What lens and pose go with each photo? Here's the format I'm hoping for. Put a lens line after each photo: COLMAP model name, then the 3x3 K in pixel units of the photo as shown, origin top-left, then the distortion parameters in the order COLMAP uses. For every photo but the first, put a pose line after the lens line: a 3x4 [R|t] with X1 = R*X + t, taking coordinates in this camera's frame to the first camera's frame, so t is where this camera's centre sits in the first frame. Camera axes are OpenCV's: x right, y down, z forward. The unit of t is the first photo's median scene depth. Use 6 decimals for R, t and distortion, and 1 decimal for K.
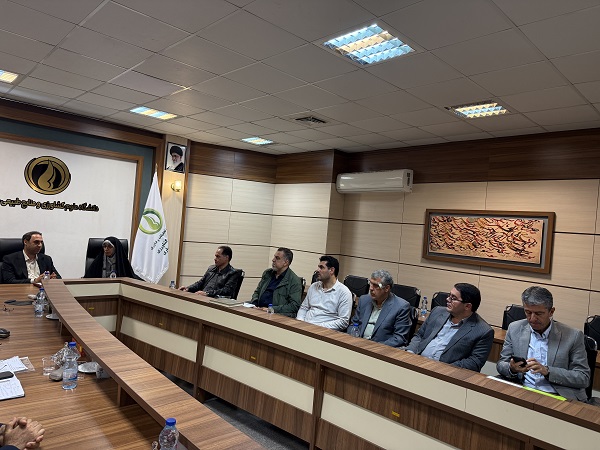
lens RADIAL K [[424.0, 0, 300.0], [0, 424.0, 225.0], [0, 0, 1]] dist [0.114434, -0.133409]
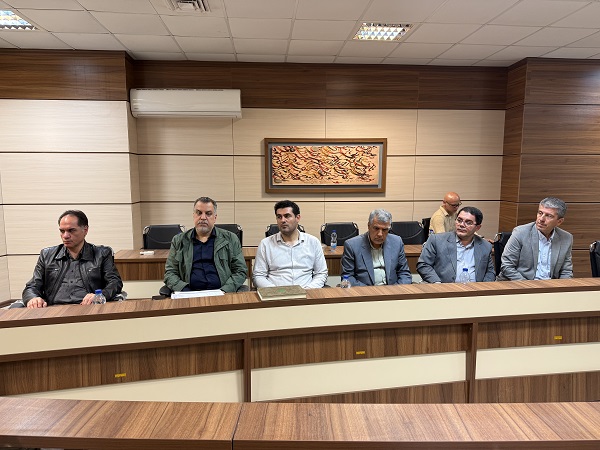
lens RADIAL K [[424.0, 0, 300.0], [0, 424.0, 225.0], [0, 0, 1]] dist [0.114434, -0.133409]
pose [[0.616849, -0.173253, 0.767777, -0.460770], [0.047640, 0.981902, 0.183298, -0.022329], [-0.785639, -0.076490, 0.613939, 0.443856]]
